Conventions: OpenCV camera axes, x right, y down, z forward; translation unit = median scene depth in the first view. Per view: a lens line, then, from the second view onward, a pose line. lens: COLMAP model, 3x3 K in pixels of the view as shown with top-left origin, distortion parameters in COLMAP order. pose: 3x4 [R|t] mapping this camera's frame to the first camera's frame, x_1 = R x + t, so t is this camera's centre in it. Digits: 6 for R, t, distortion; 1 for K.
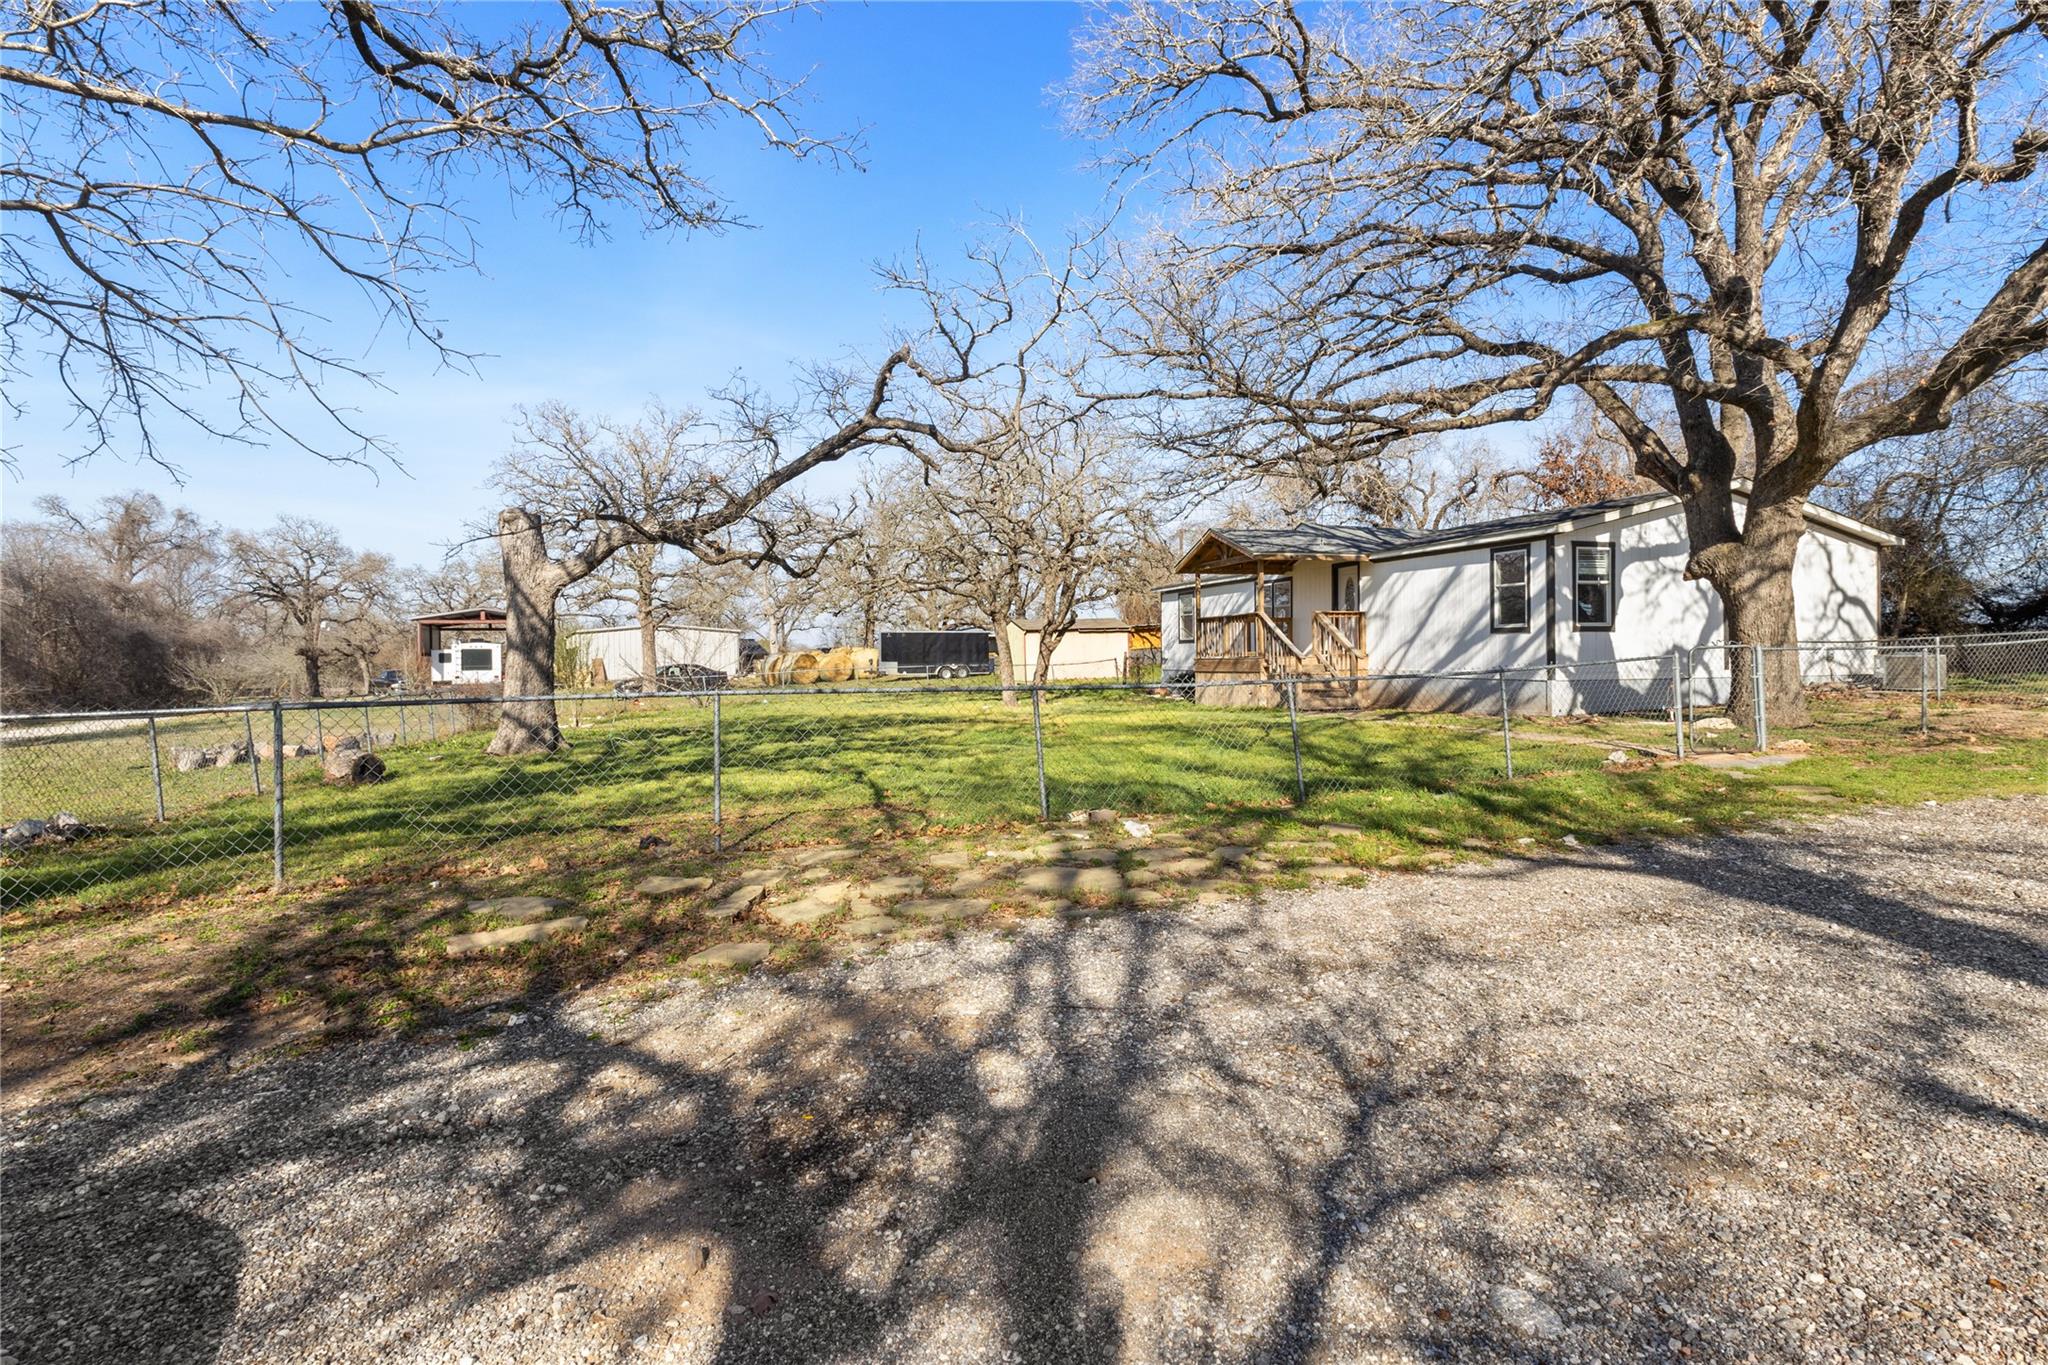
lens RADIAL K [[947.5, 0, 1028.2], [0, 947.5, 676.7], [0, 0, 1]] dist [0.004652, 0.000536]
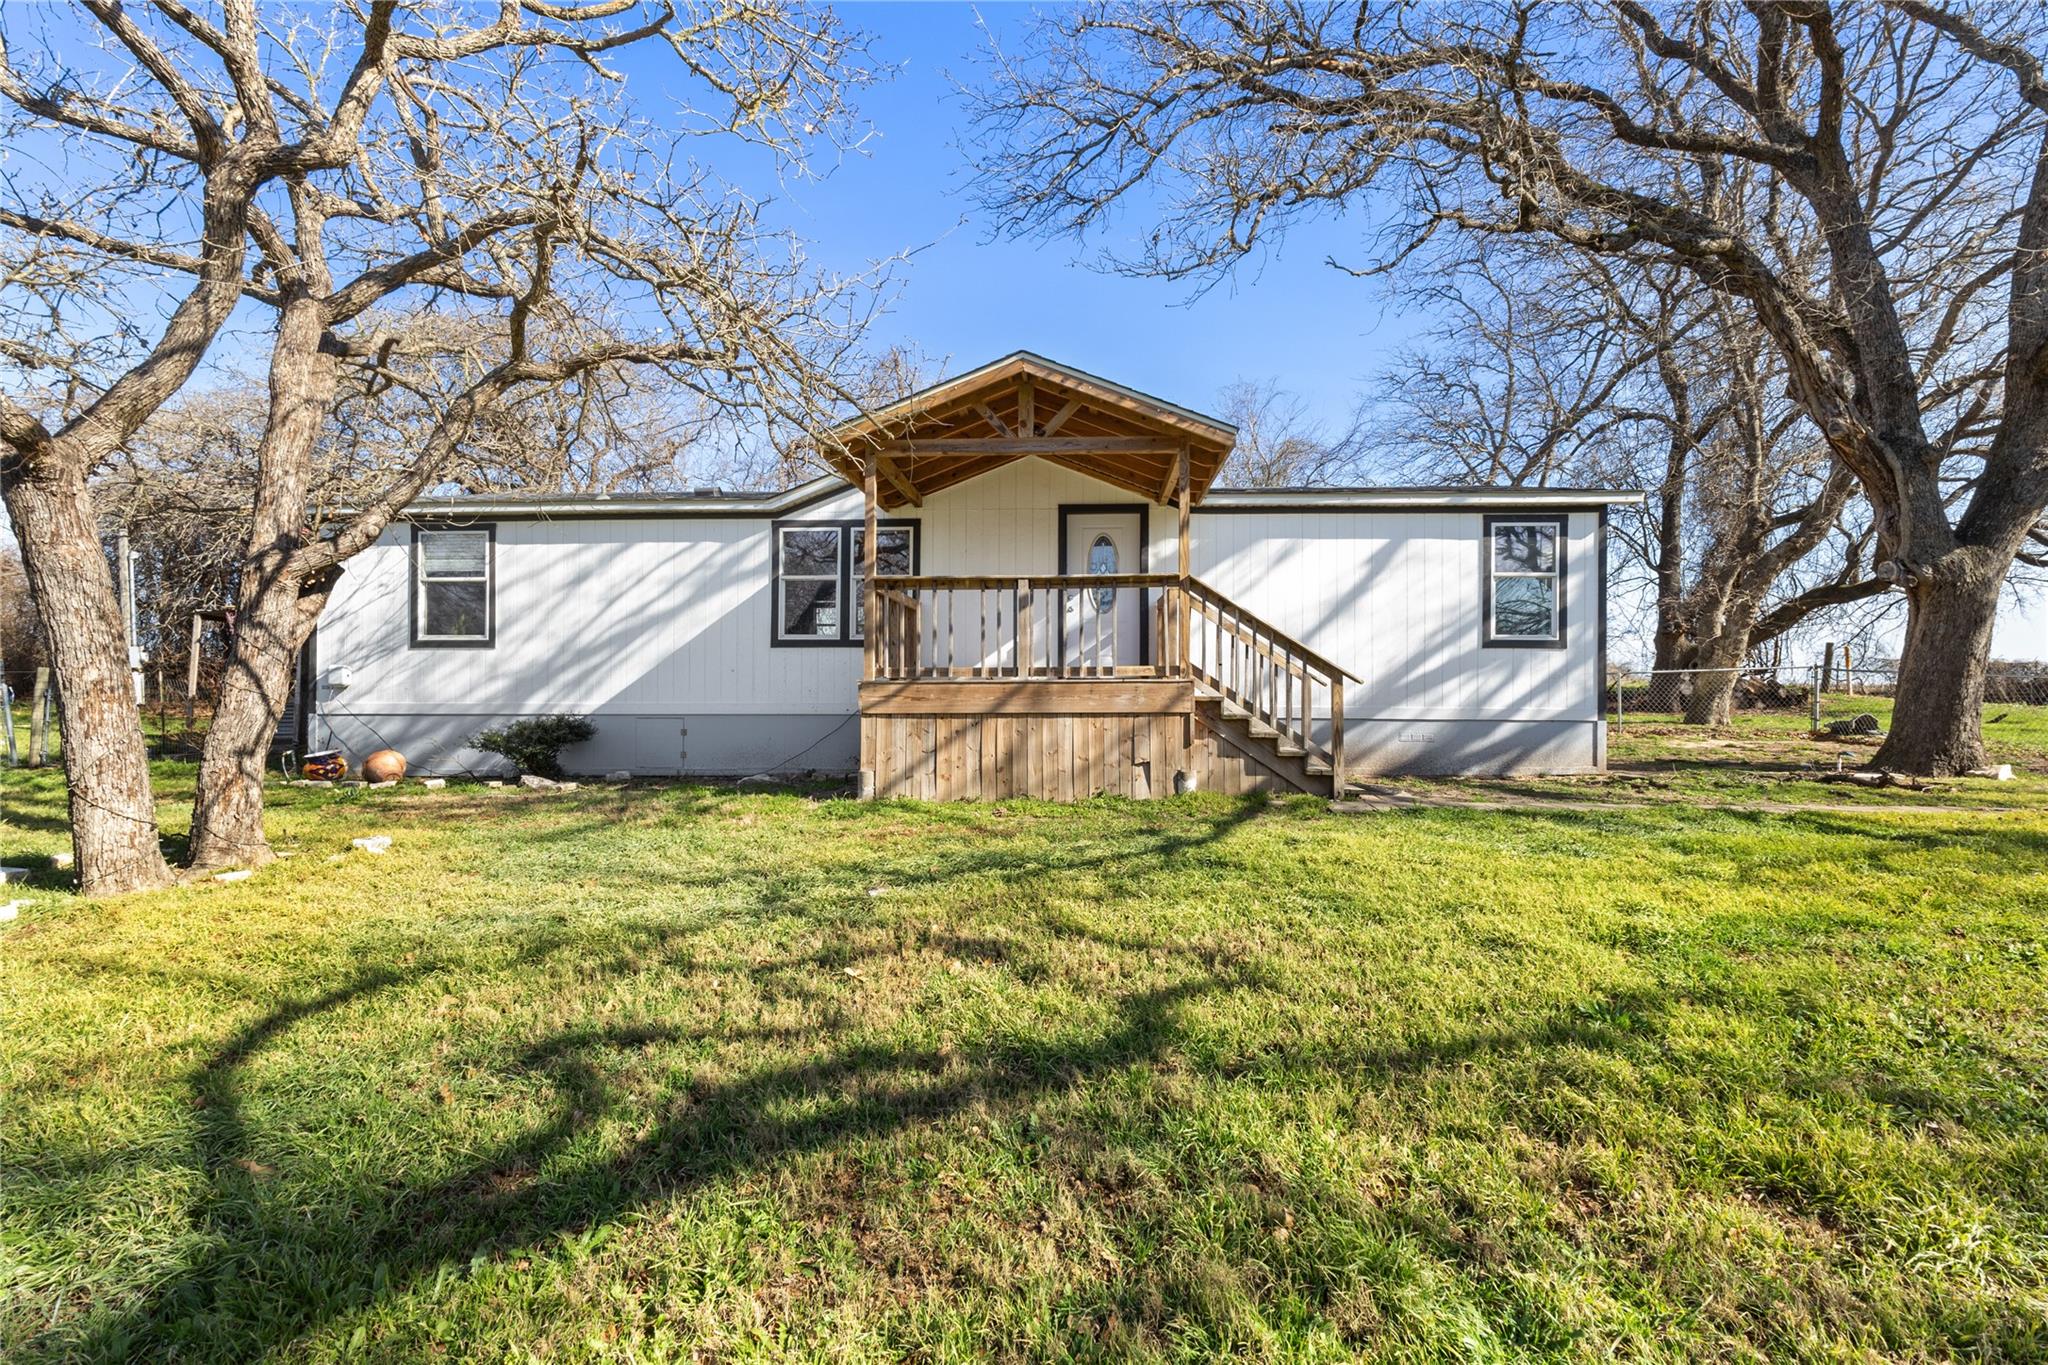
lens RADIAL K [[947.5, 0, 1020.1], [0, 947.5, 689.0], [0, 0, 1]] dist [0.004652, 0.000536]
pose [[0.386753, 0.001846, 0.922181, -0.125729], [0.010326, 0.999927, -0.006332, -0.018316], [-0.922126, 0.011972, 0.386706, 0.754432]]
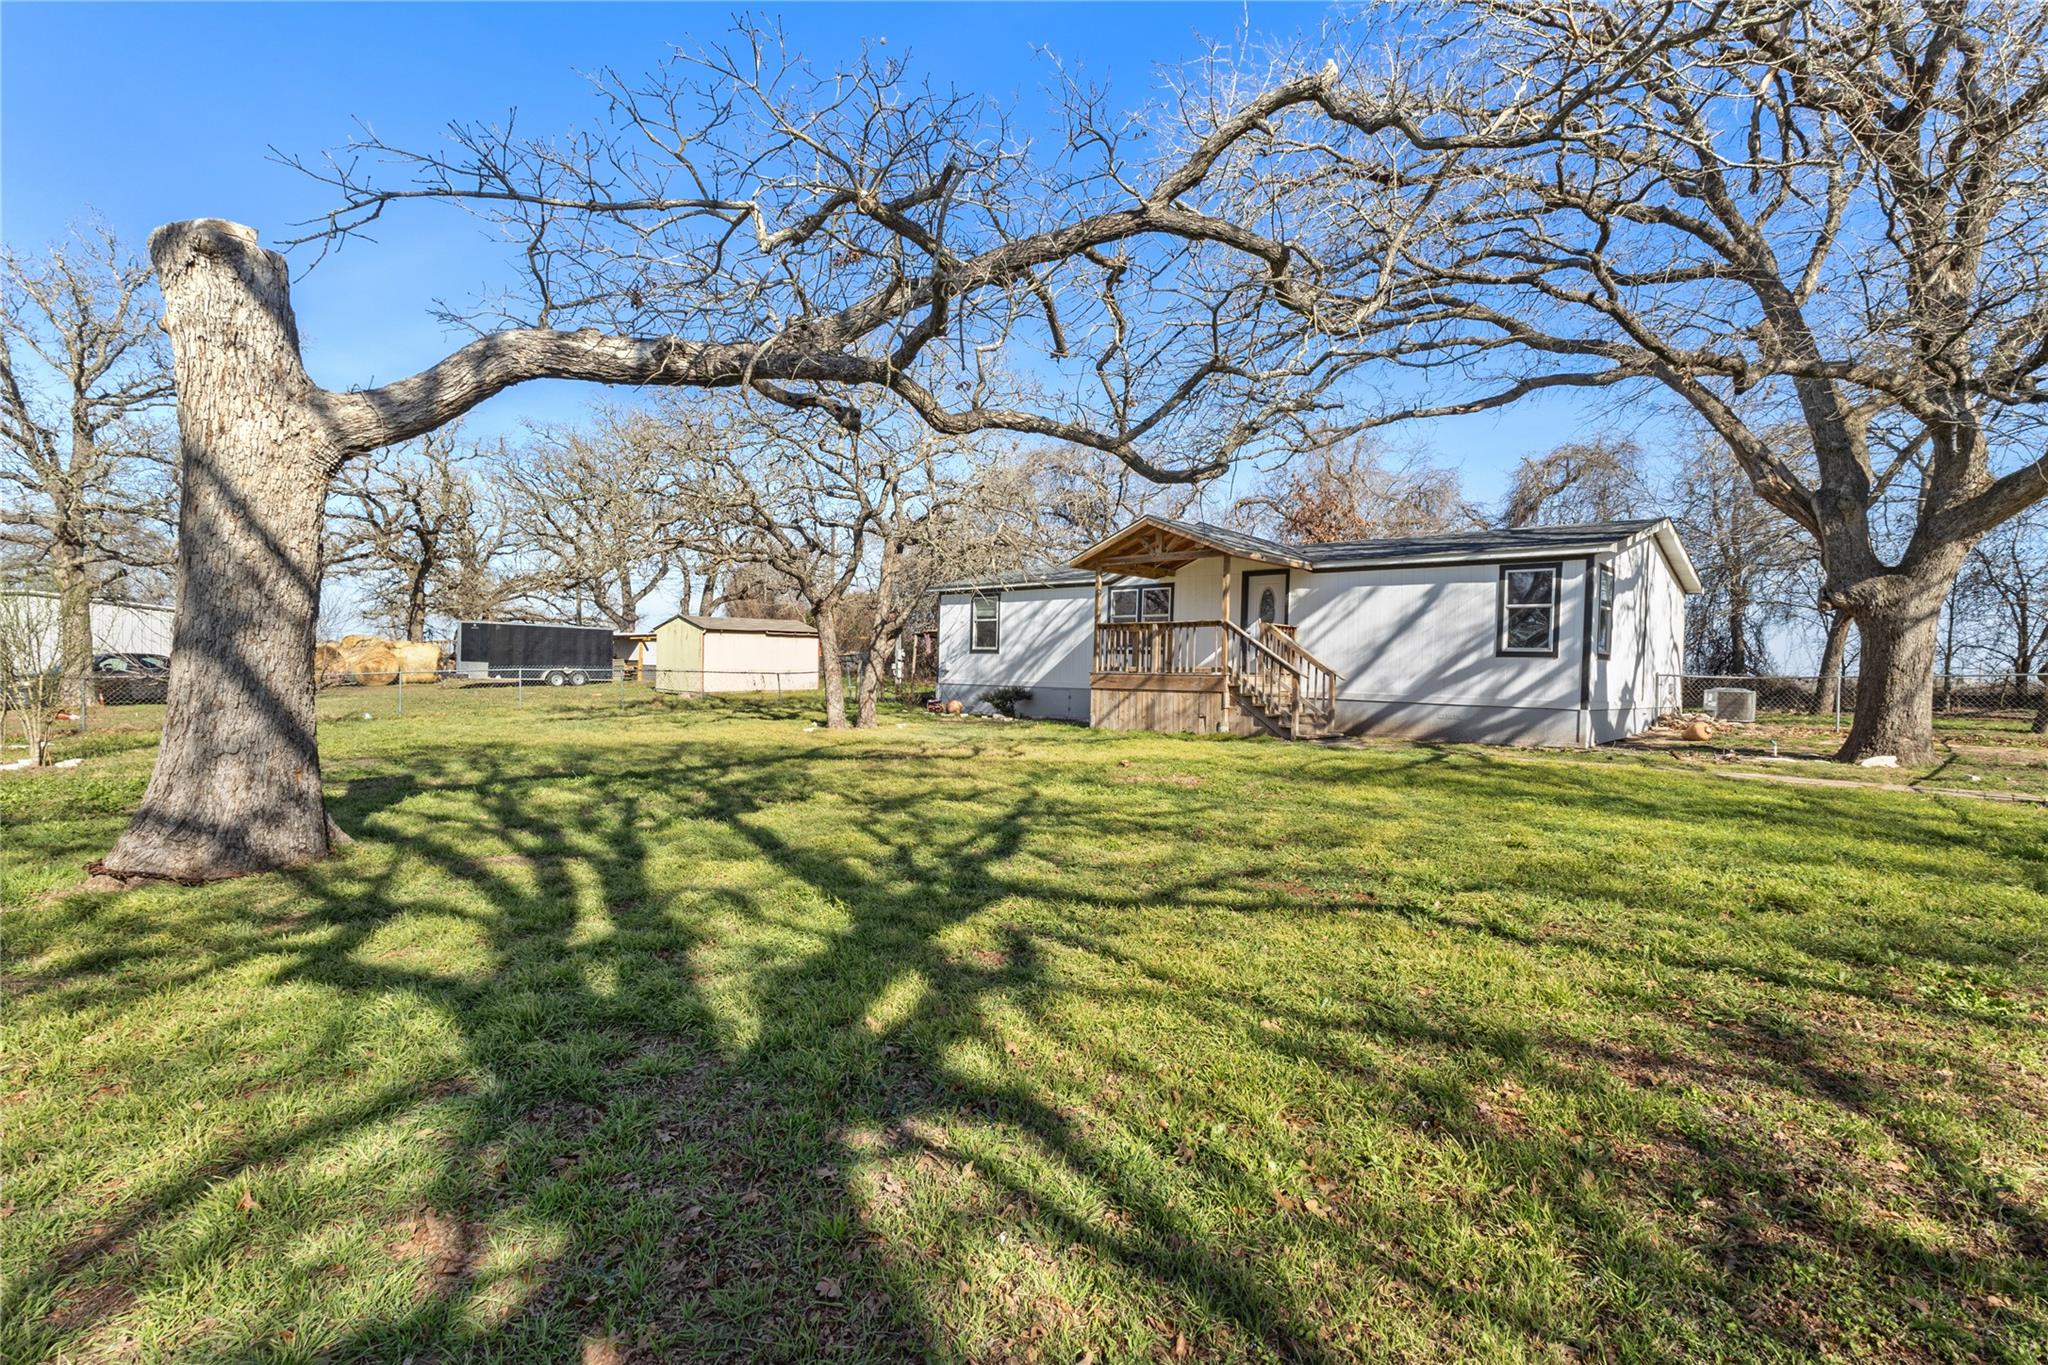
lens RADIAL K [[947.5, 0, 1013.2], [0, 947.5, 675.7], [0, 0, 1]] dist [0.004652, 0.000536]
pose [[0.890520, 0.016697, 0.454638, -0.218339], [-0.016094, 0.999857, -0.005196, -0.016231], [-0.454660, -0.002690, 0.890661, 0.311855]]
